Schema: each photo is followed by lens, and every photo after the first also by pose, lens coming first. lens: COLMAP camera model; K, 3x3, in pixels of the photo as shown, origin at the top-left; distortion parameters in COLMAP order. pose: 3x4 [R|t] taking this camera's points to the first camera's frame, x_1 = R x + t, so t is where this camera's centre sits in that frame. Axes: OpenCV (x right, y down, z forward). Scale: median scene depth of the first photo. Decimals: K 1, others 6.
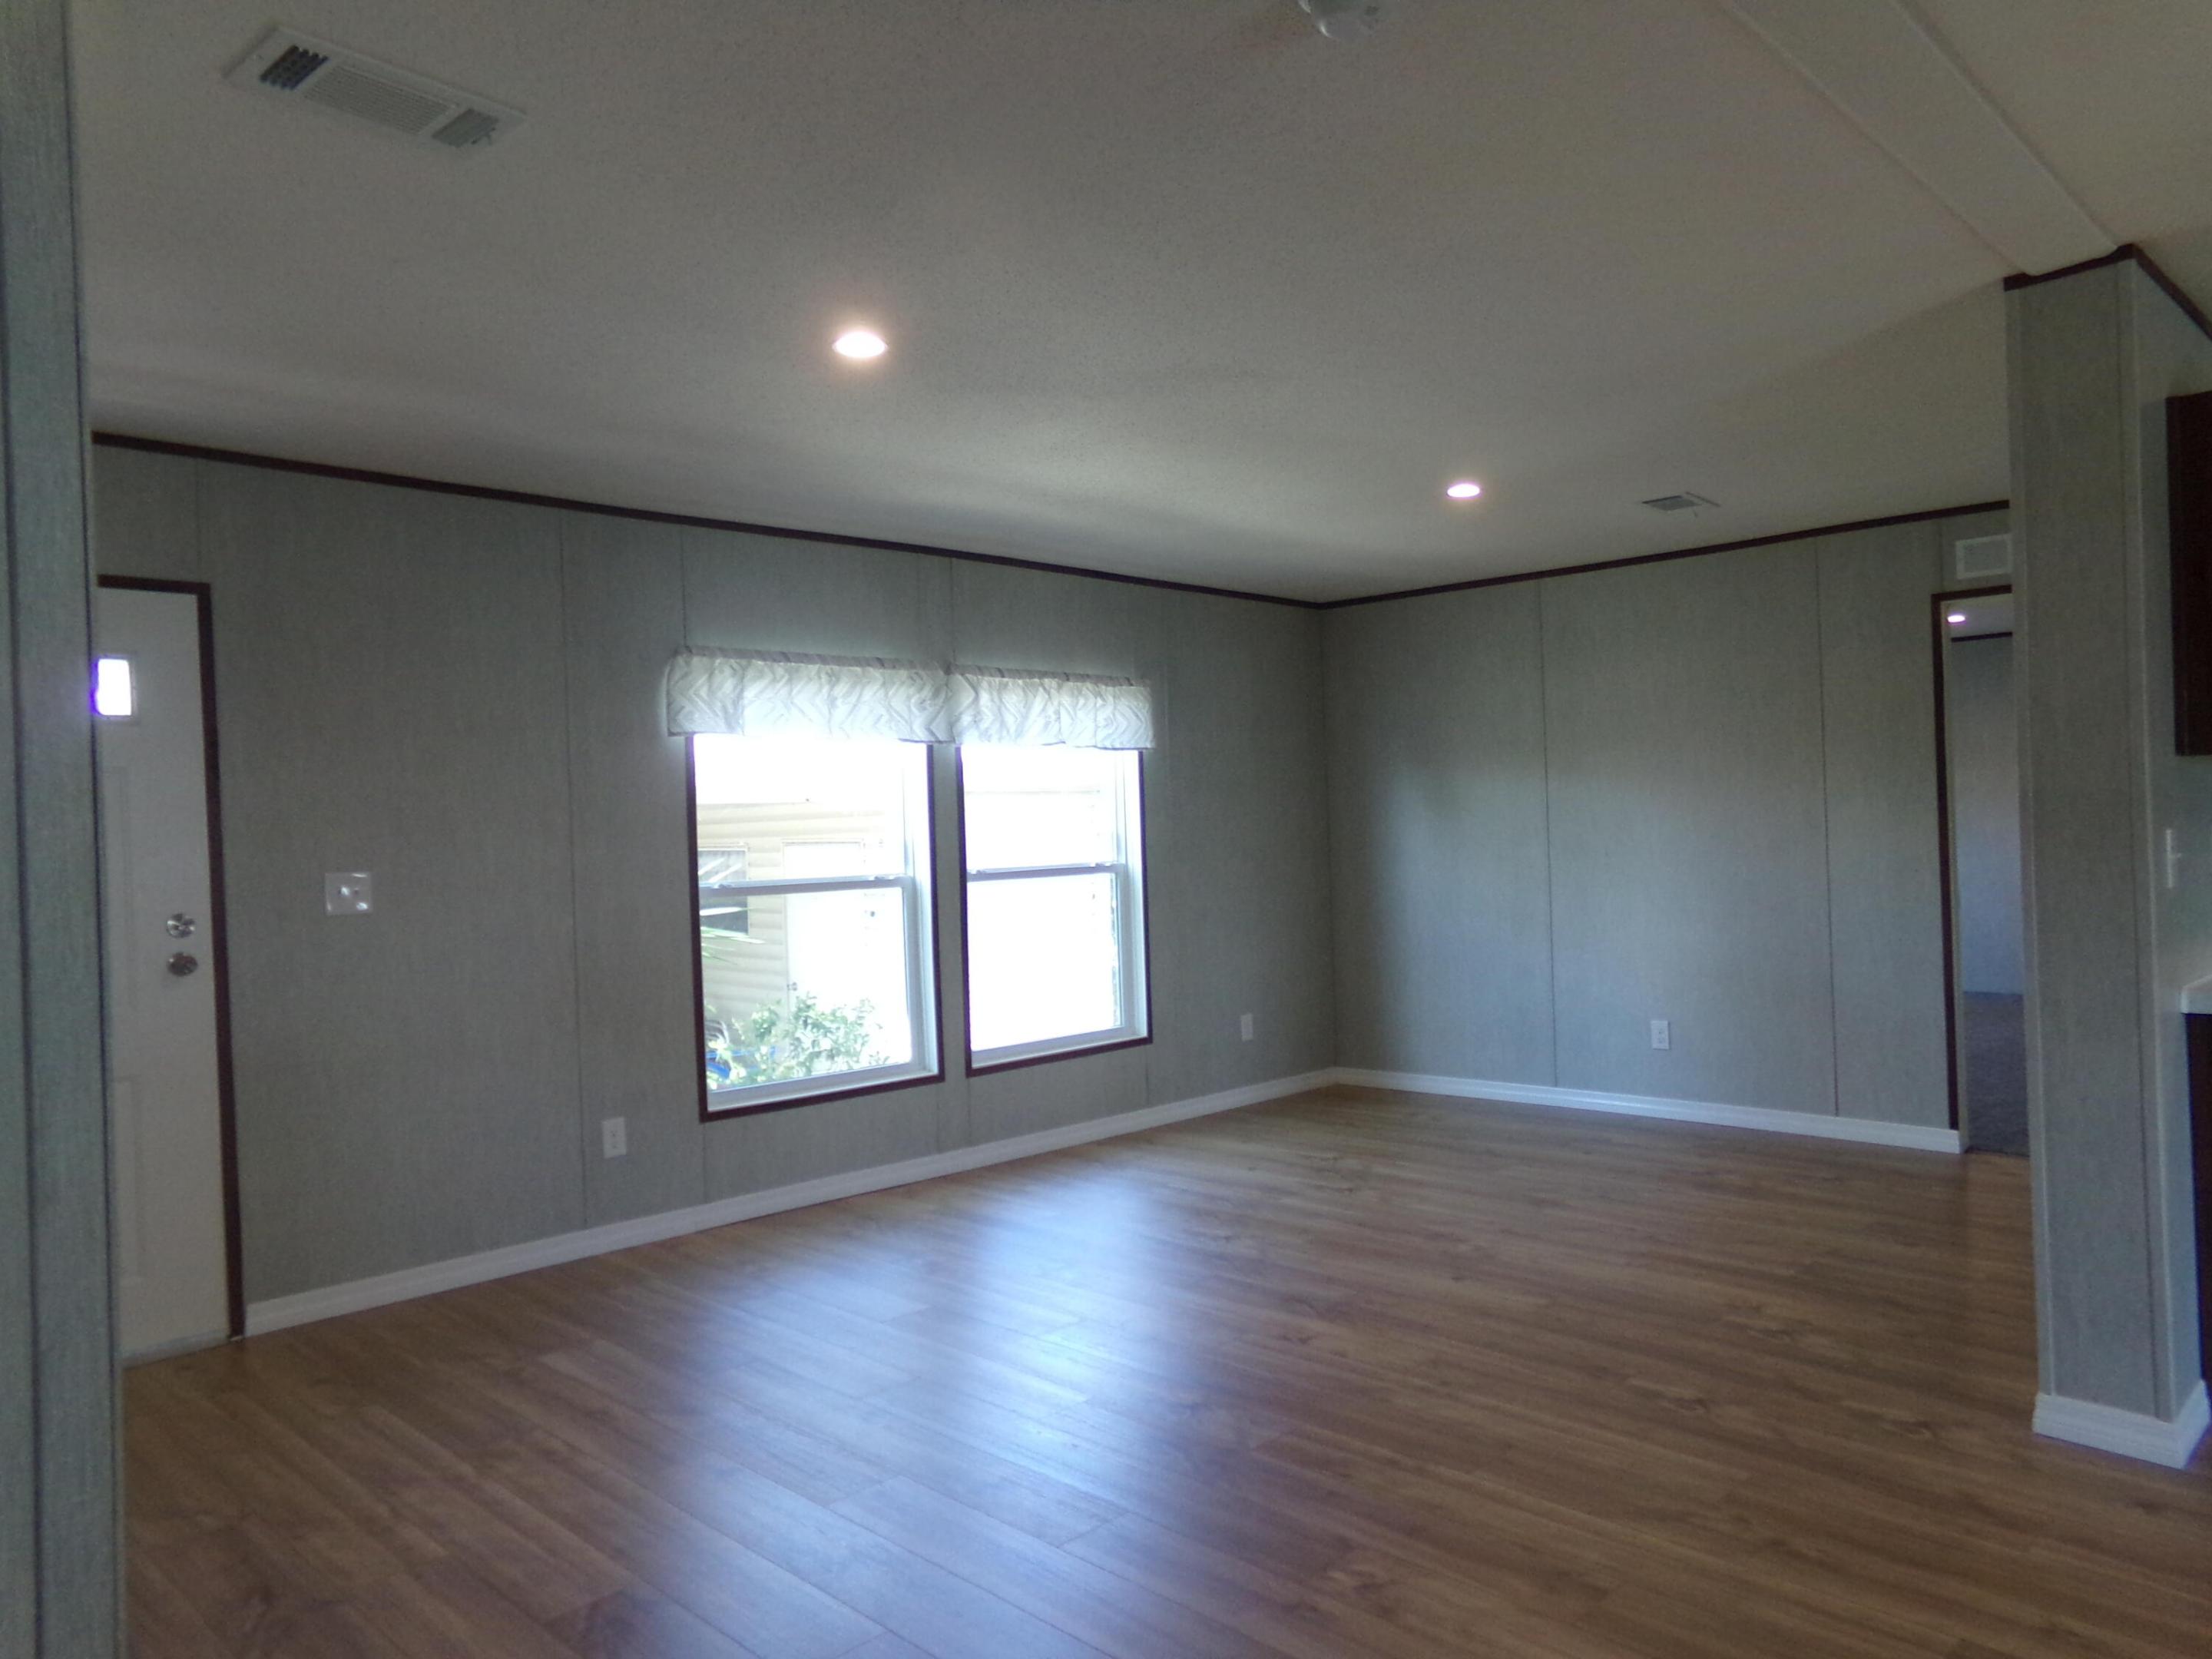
lens RADIAL K [[1517.9, 0, 1094.8], [0, 1517.9, 822.6], [0, 0, 1]] dist [-0.046002, 0.078939]
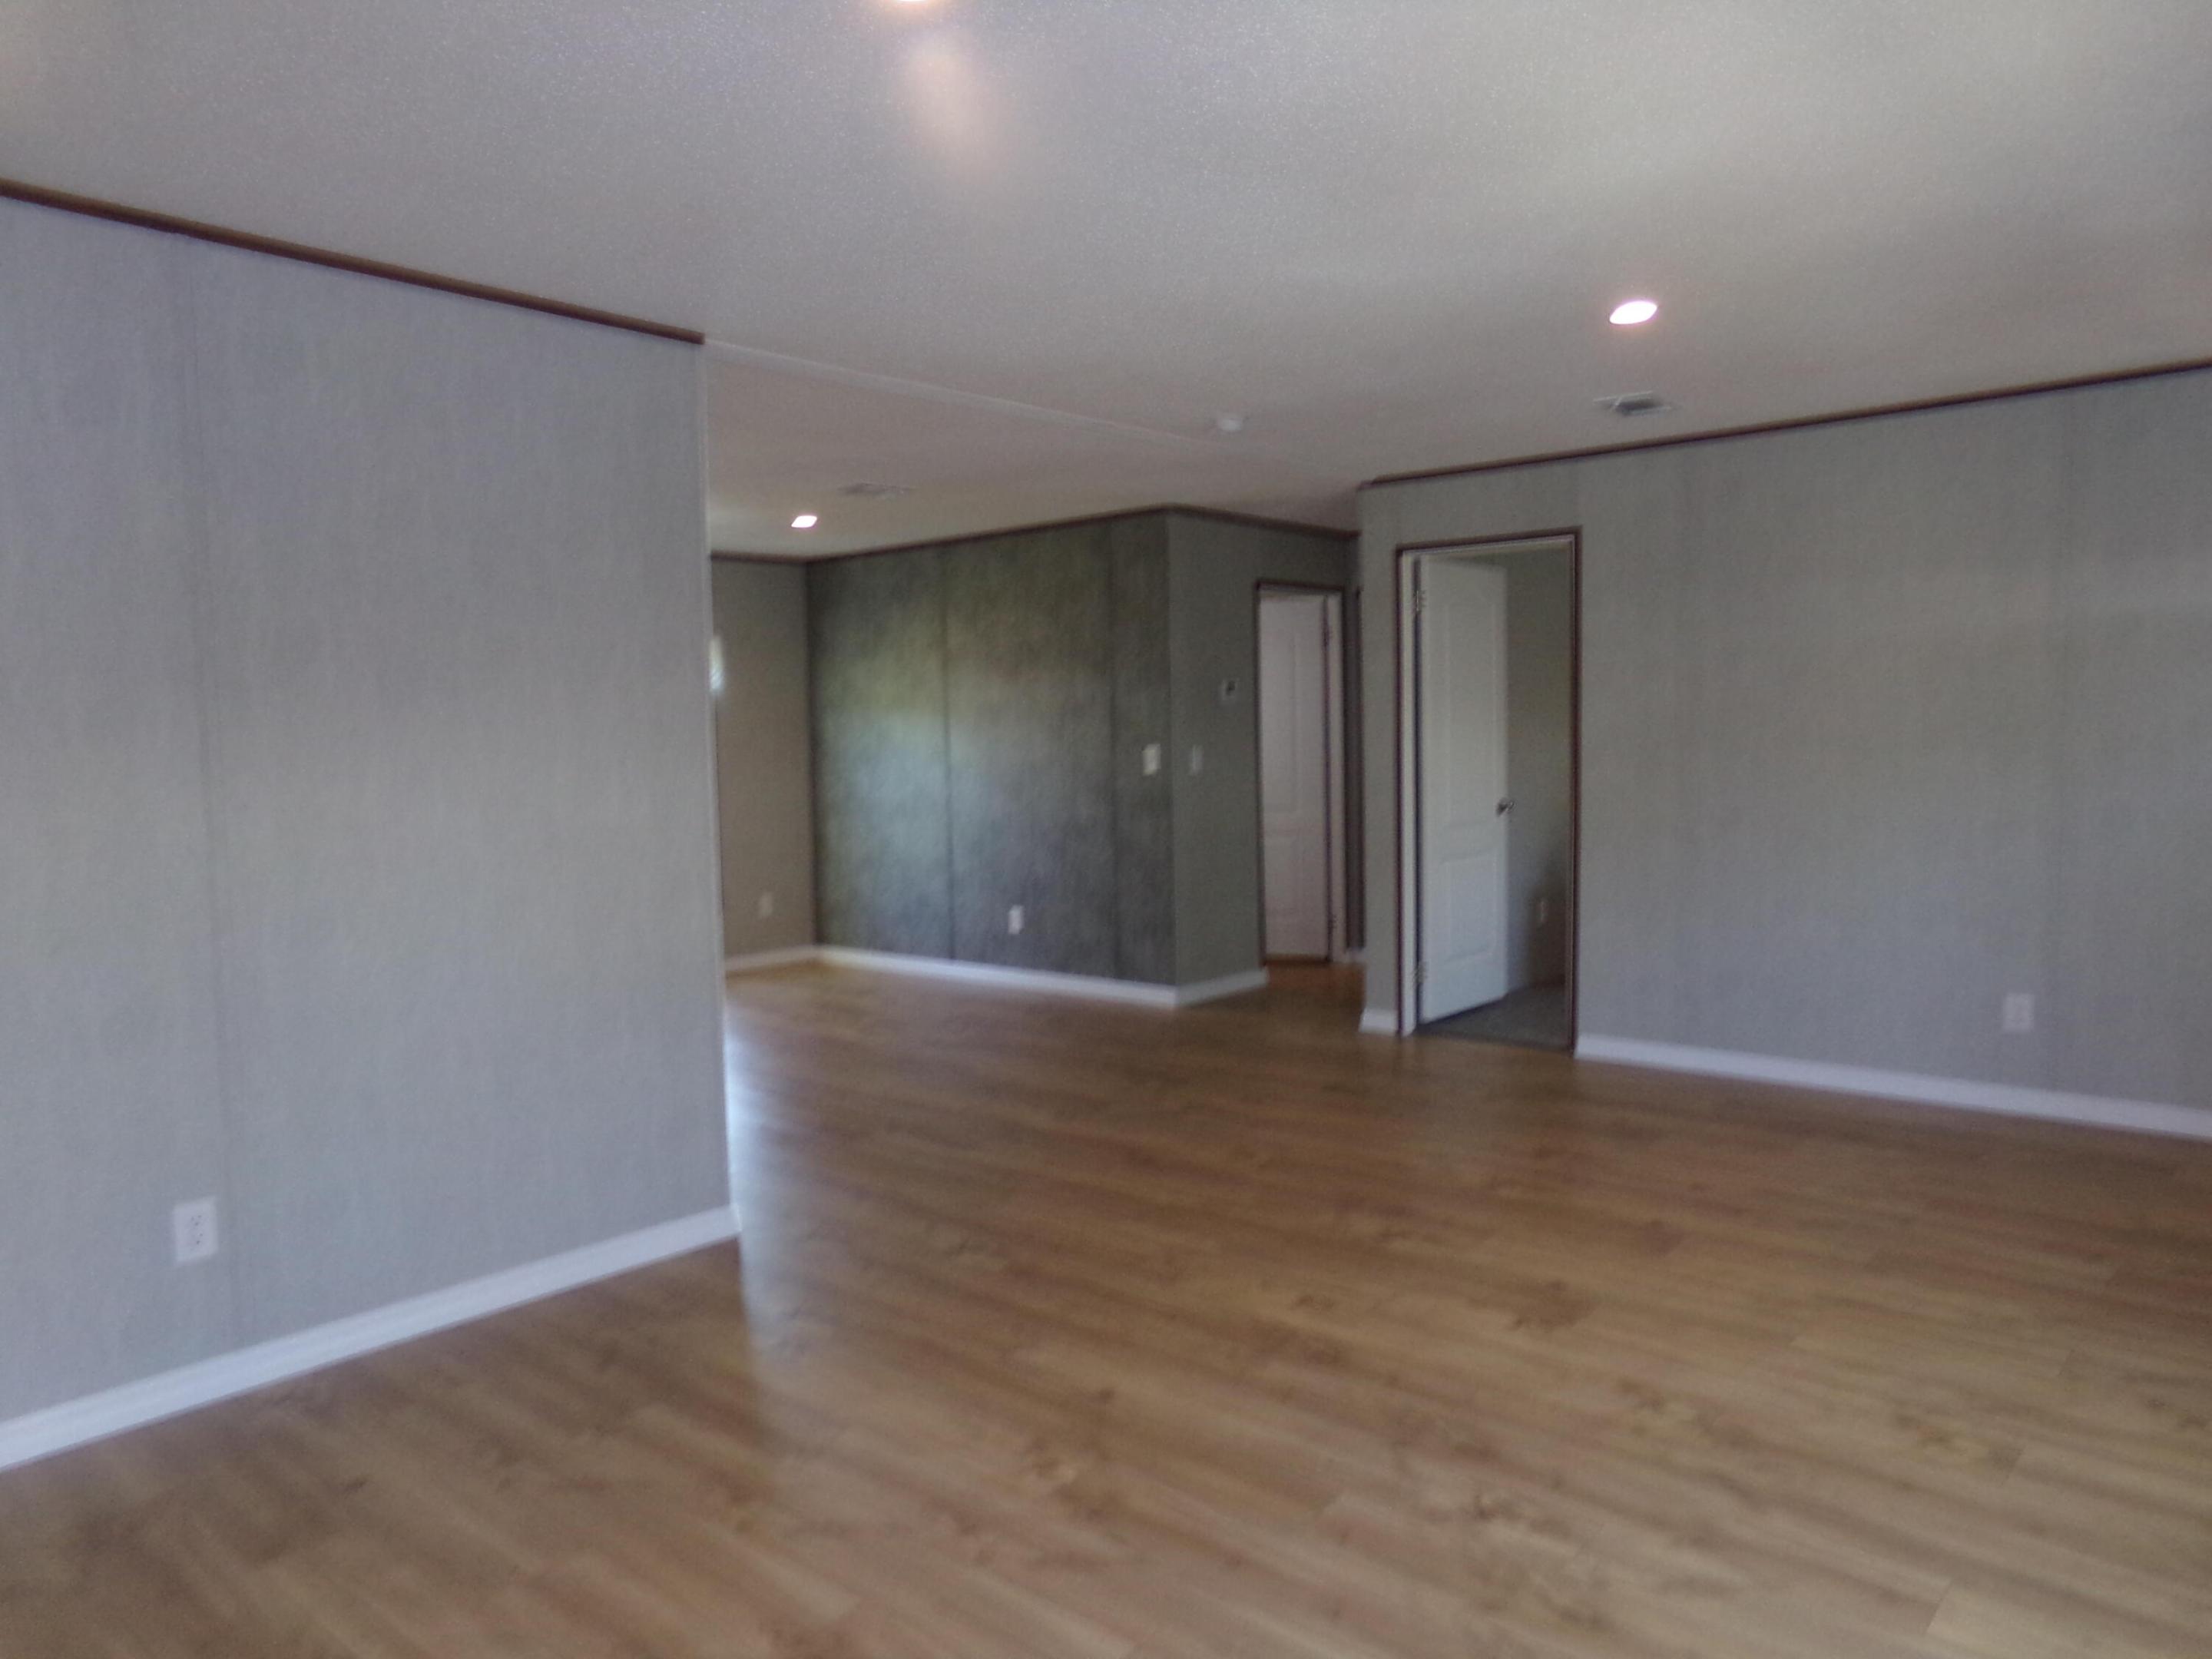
lens RADIAL K [[1517.9, 0, 1115.3], [0, 1517.9, 824.6], [0, 0, 1]] dist [-0.046002, 0.078939]
pose [[-0.996233, 0.054052, -0.067810, 0.278551], [0.049912, 0.996869, 0.061327, -0.011785], [0.070913, 0.057711, -0.995812, 1.746070]]
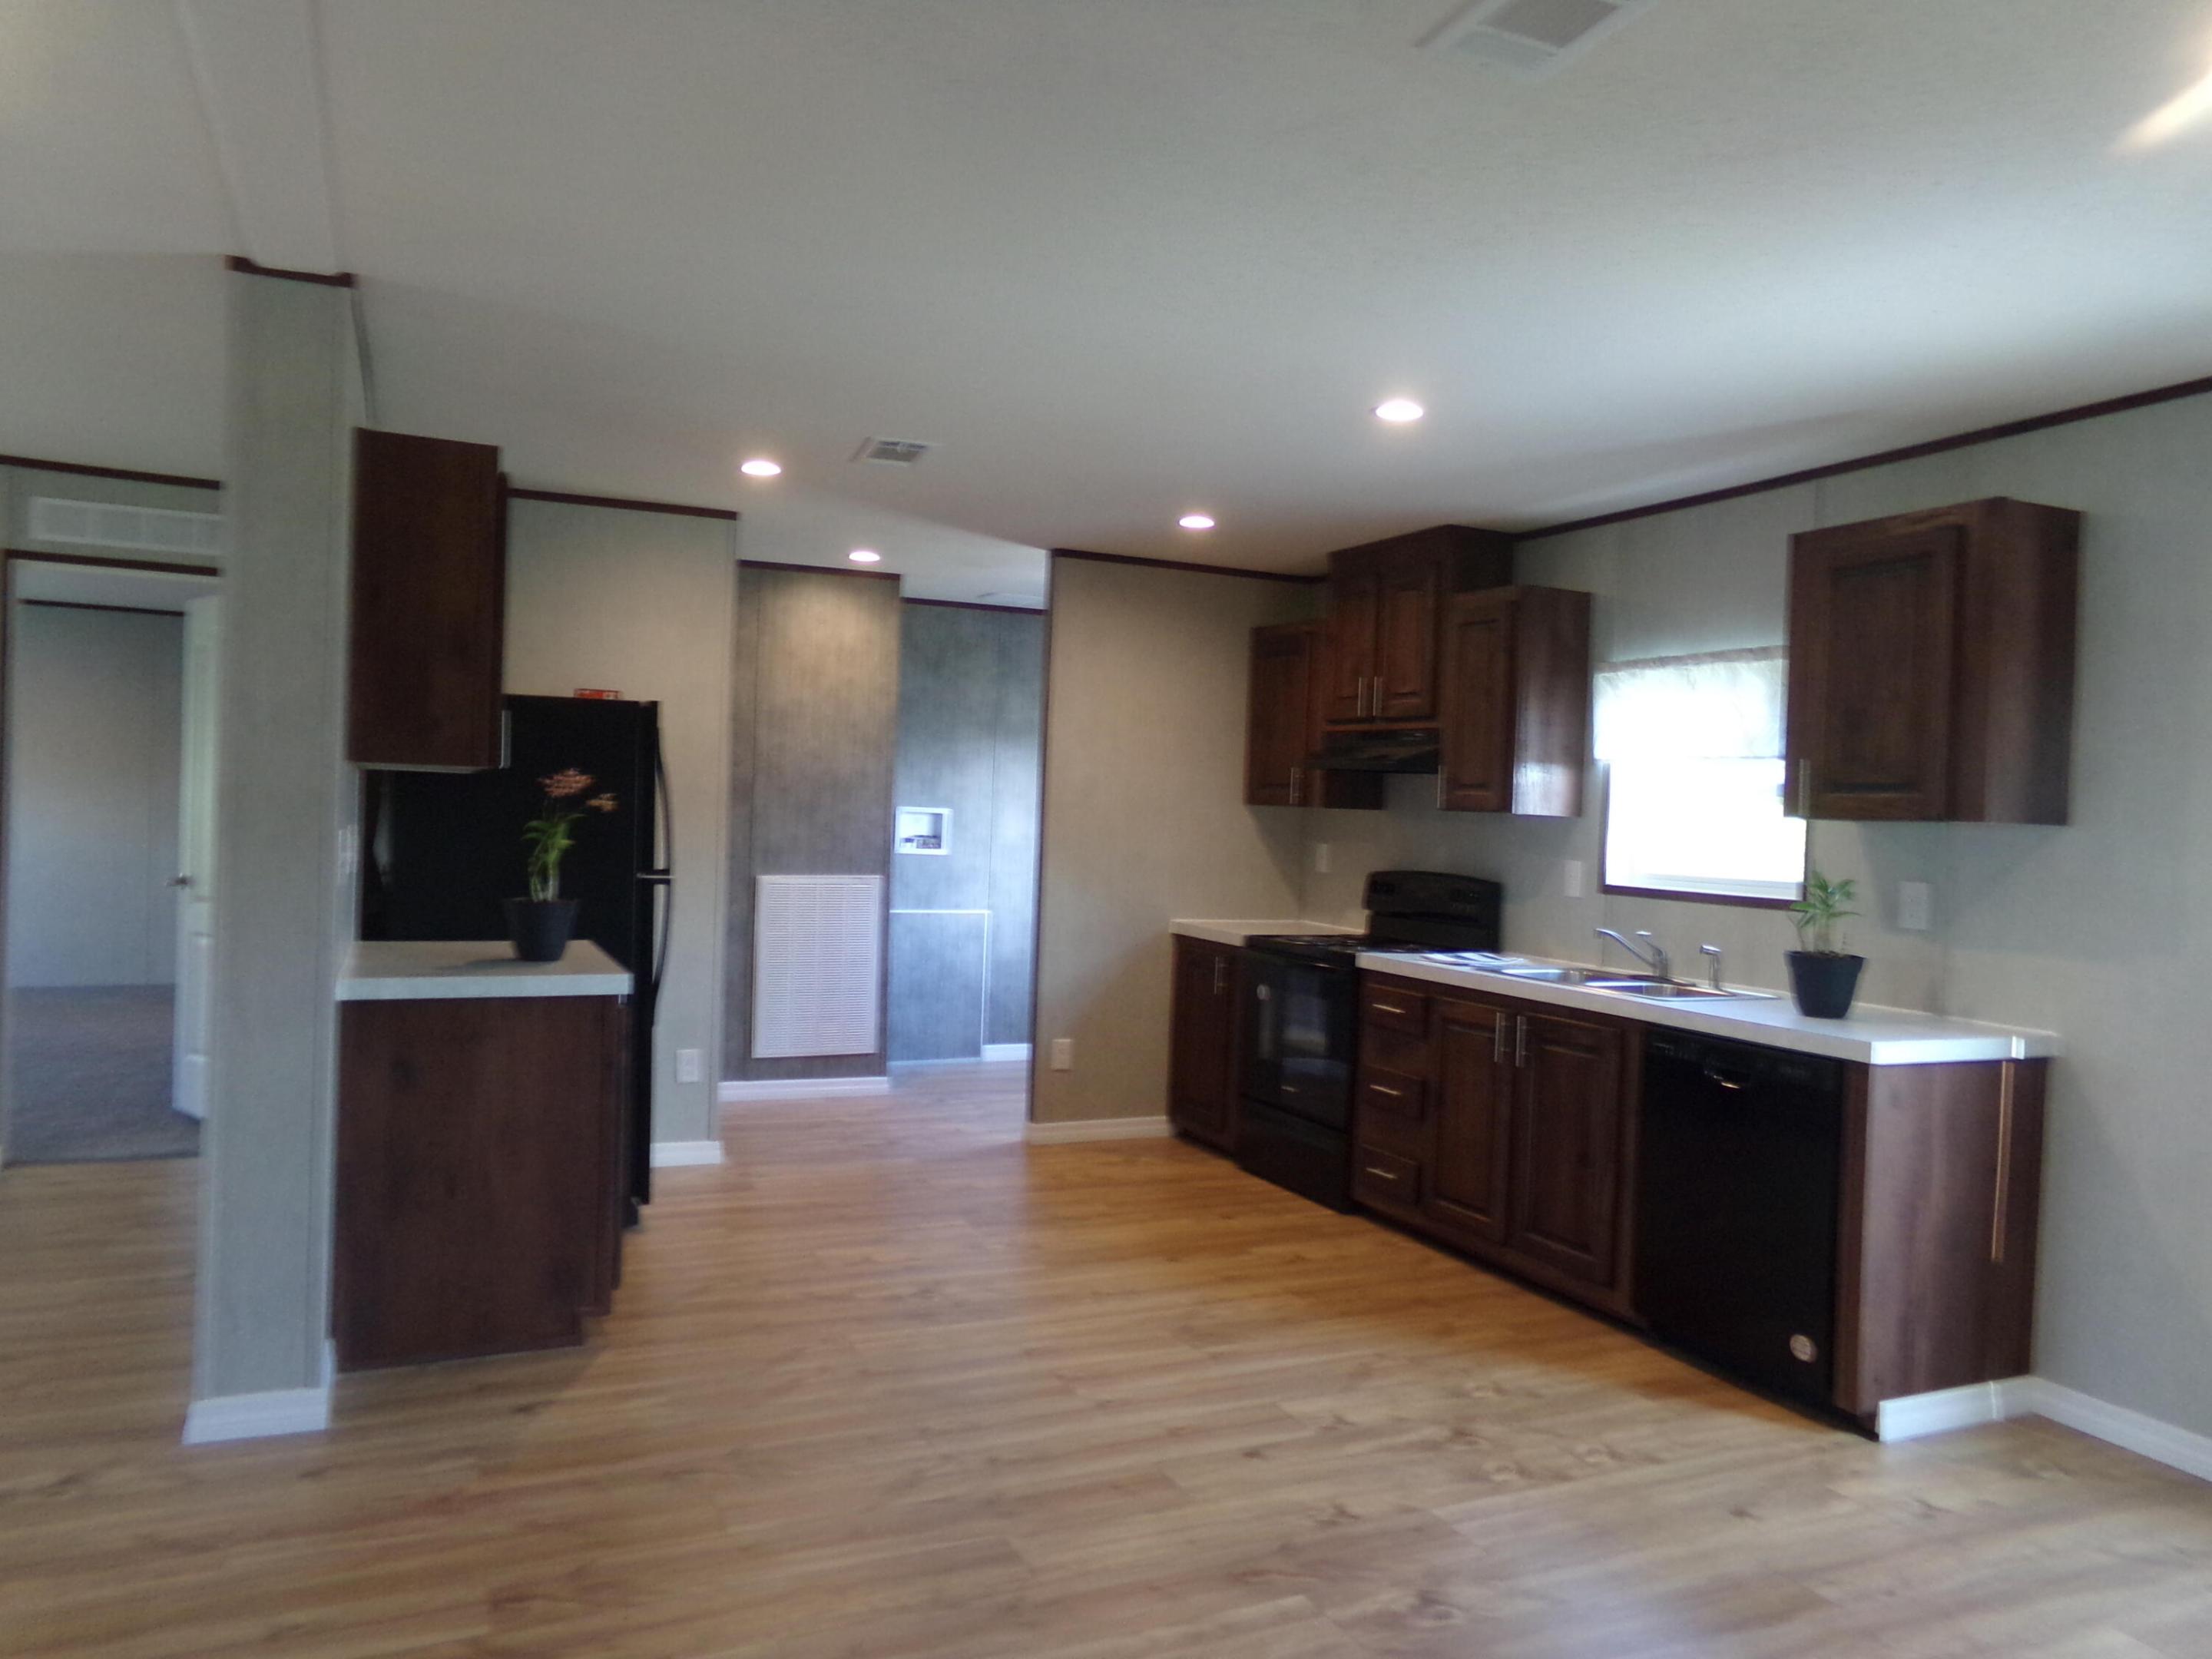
lens RADIAL K [[1517.9, 0, 1104.4], [0, 1517.9, 836.6], [0, 0, 1]] dist [-0.046002, 0.078939]
pose [[0.343314, 0.029600, 0.938754, -0.077841], [-0.049887, 0.998667, -0.013245, -0.002893], [-0.937895, -0.042284, 0.344333, 0.097196]]
